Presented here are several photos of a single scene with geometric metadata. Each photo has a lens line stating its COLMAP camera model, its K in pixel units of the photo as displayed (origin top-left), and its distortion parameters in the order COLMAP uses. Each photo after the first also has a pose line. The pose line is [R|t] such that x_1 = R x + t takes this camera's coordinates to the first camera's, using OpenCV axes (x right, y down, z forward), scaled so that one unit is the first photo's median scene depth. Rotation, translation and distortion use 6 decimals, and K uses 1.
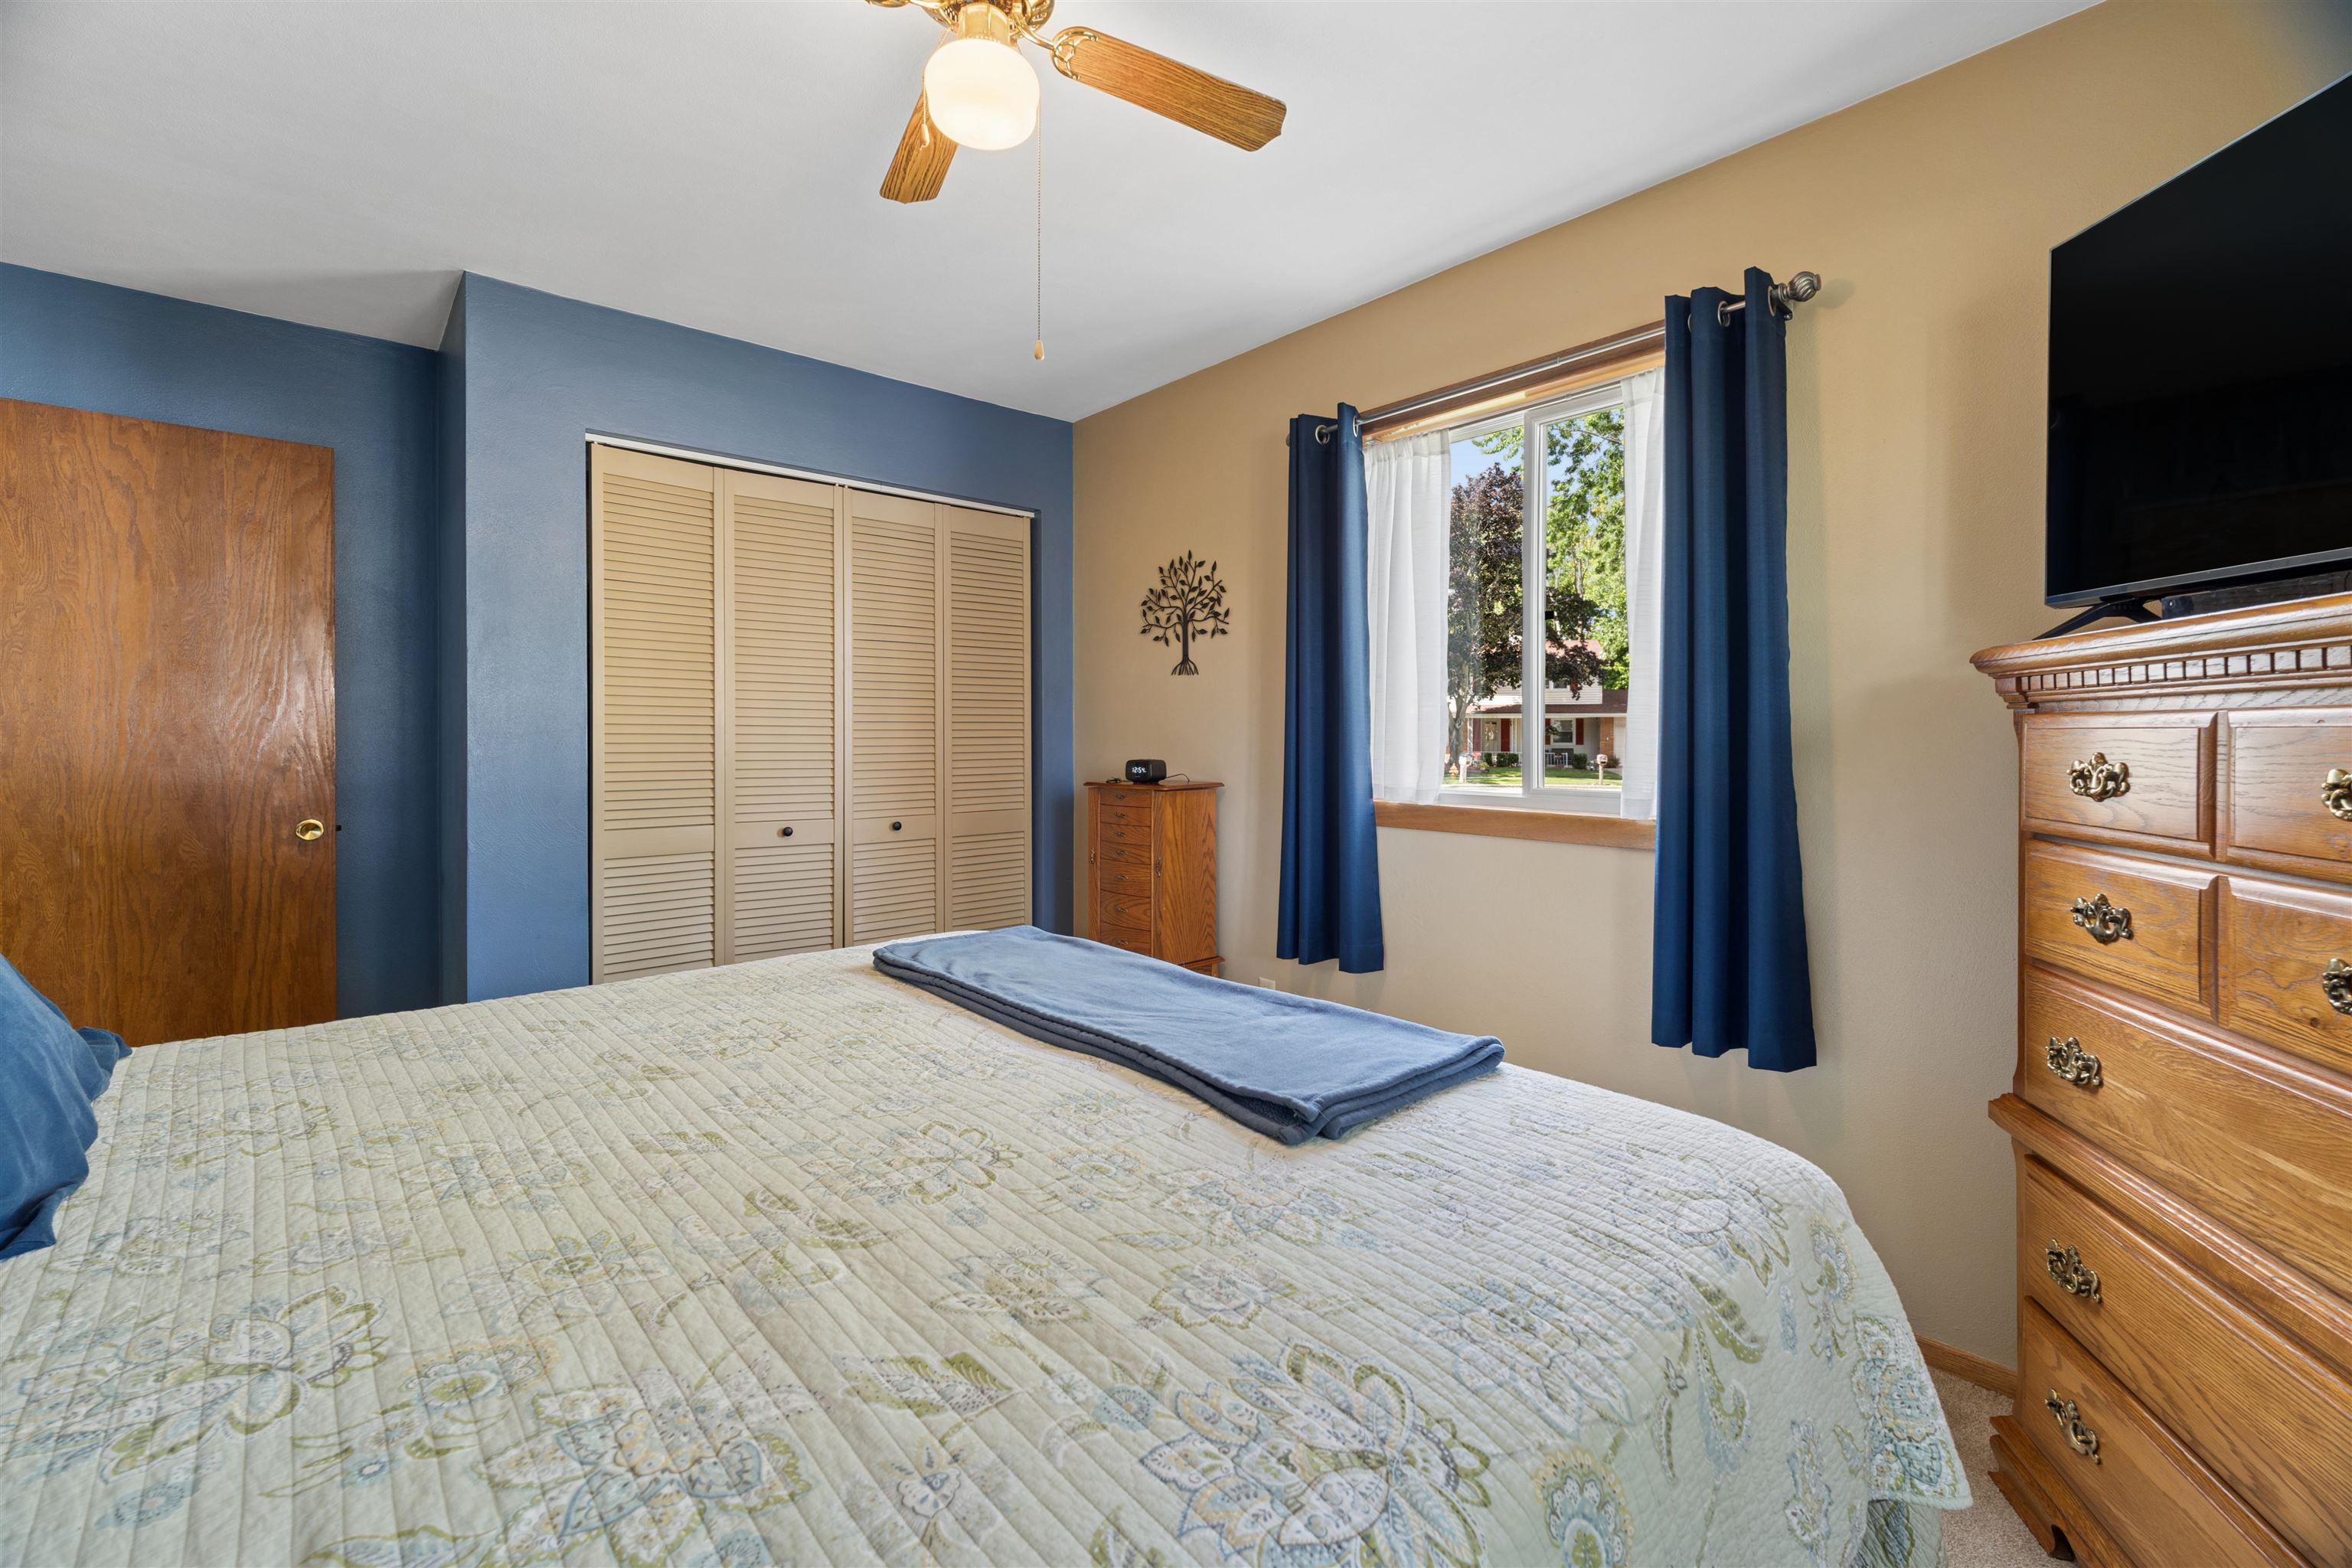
lens RADIAL K [[982.1, 0, 1162.9], [0, 982.1, 742.4], [0, 0, 1]] dist [0.004336, -0.001477]
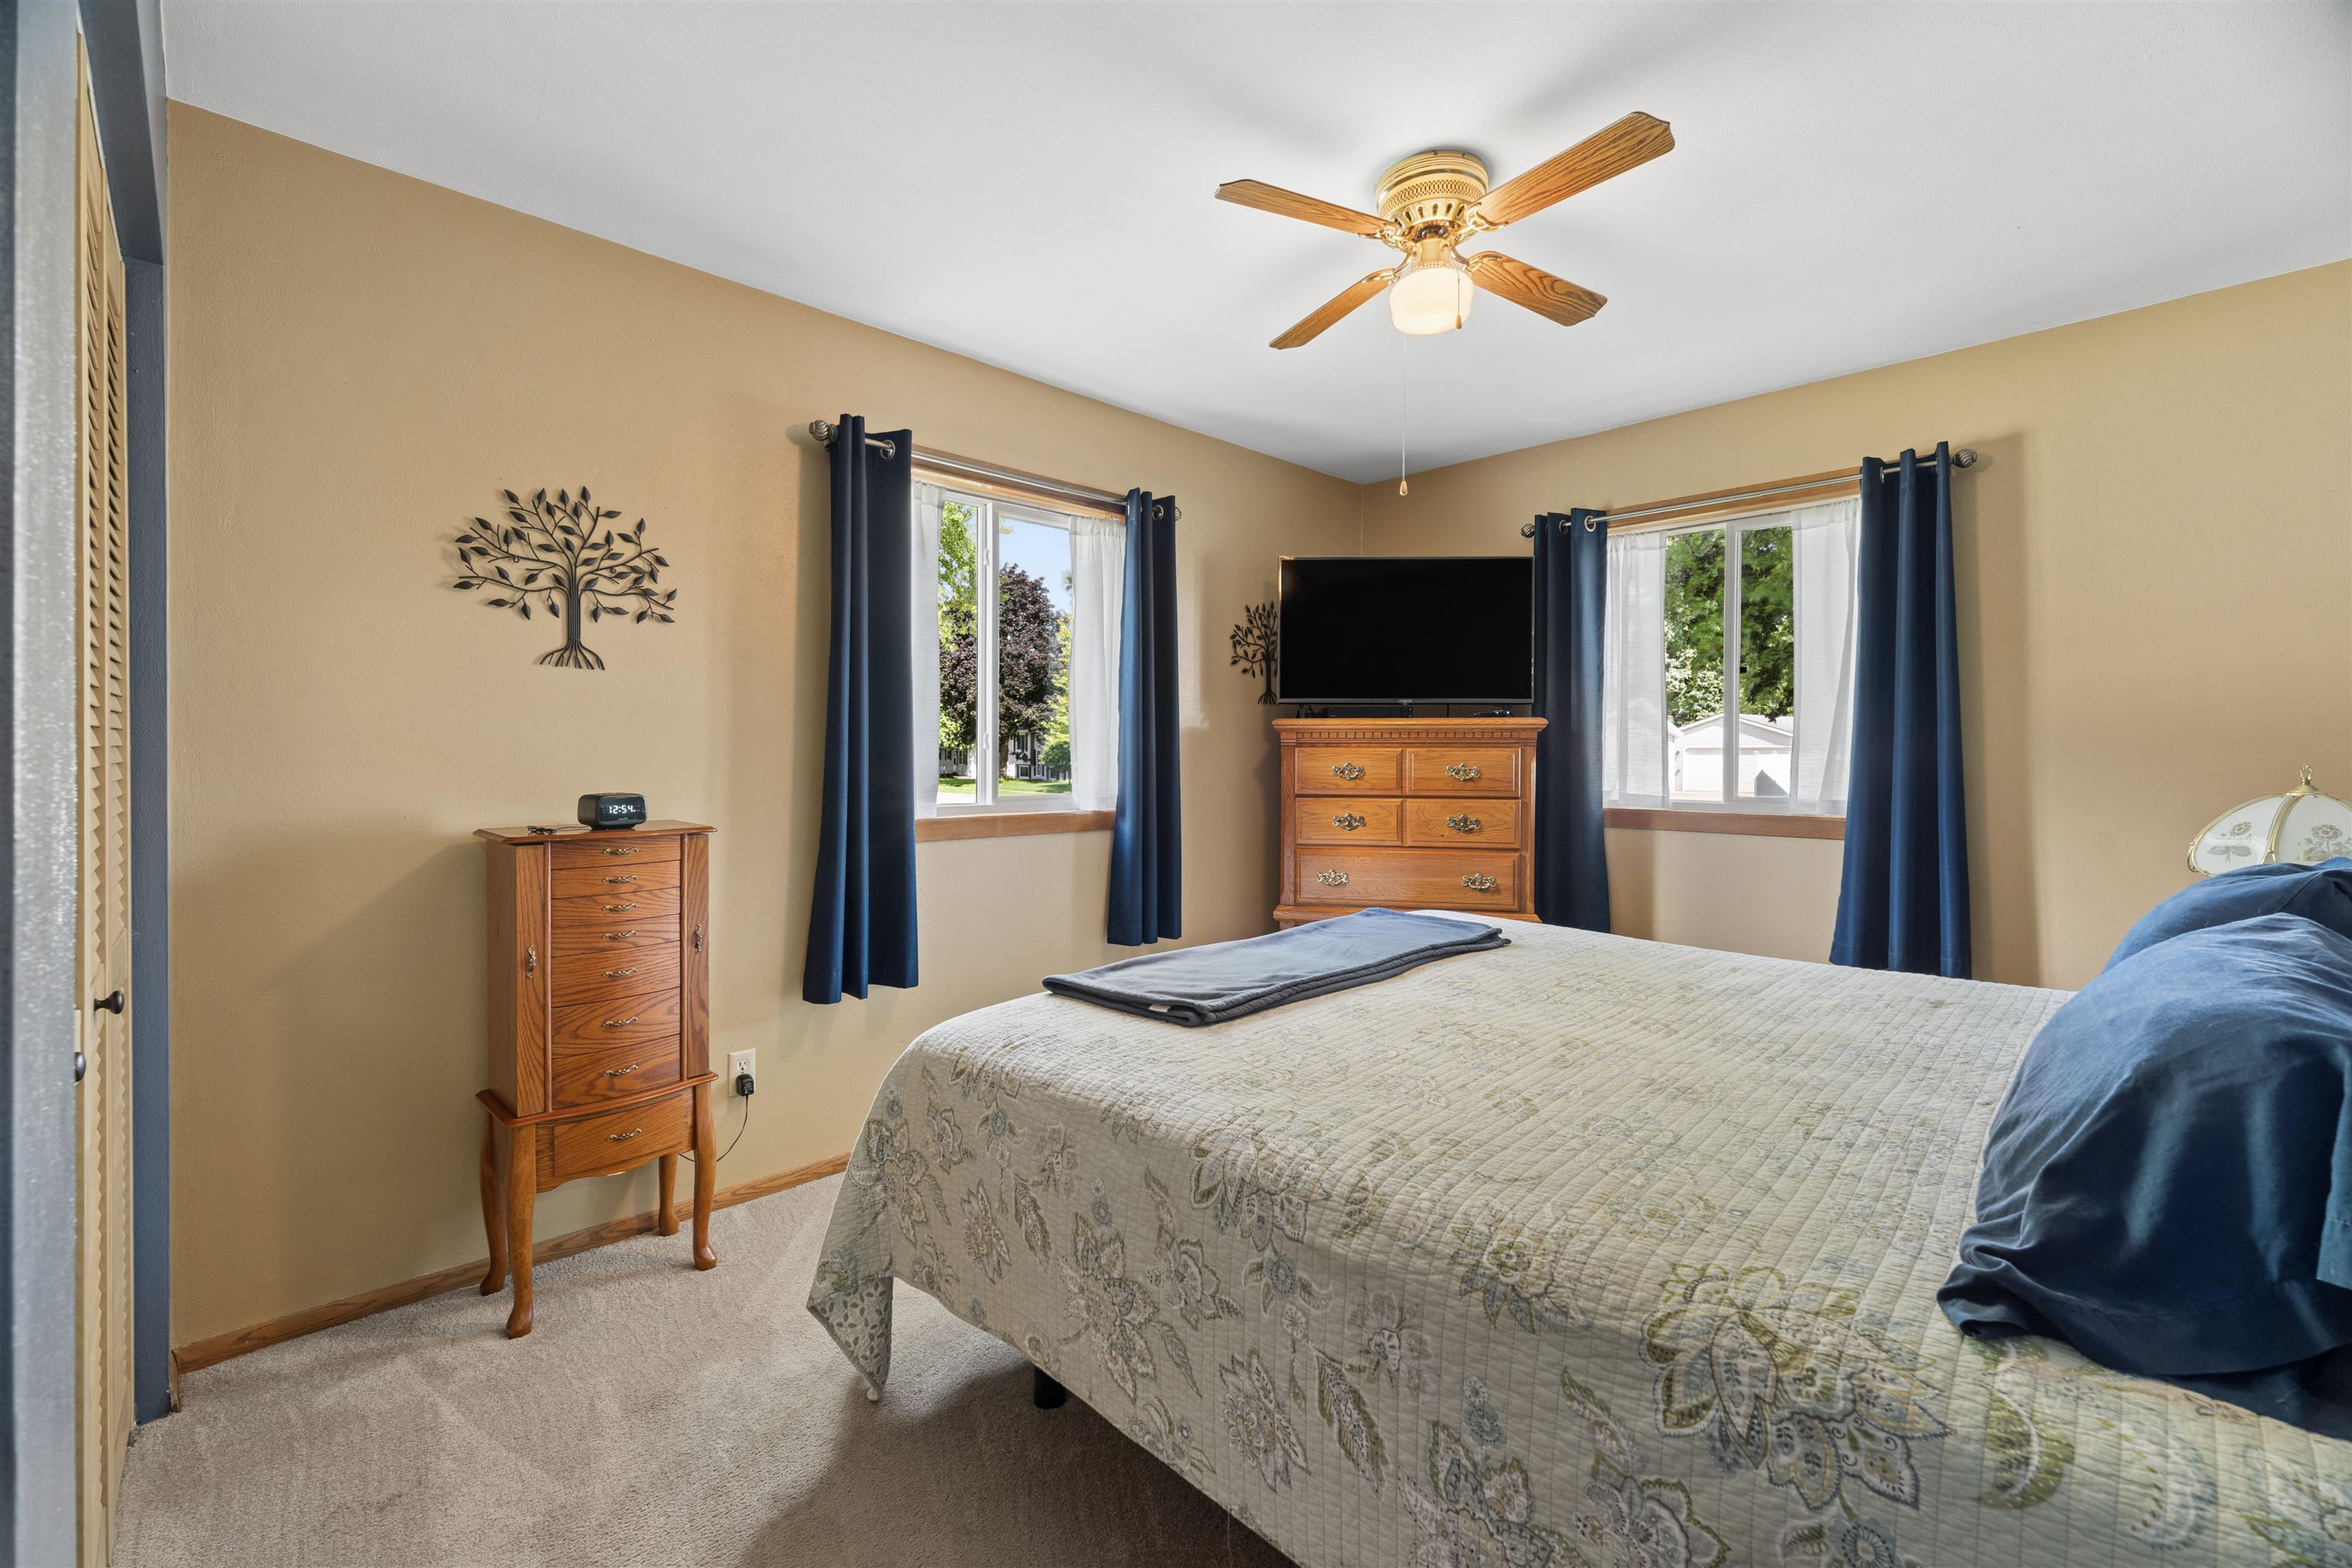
lens RADIAL K [[982.1, 0, 1175.1], [0, 982.1, 762.6], [0, 0, 1]] dist [0.004336, -0.001477]
pose [[-0.062384, -0.006498, 0.998031, -0.684499], [0.006414, 0.999956, 0.006912, -0.006307], [-0.998032, 0.006832, -0.062340, 0.637939]]
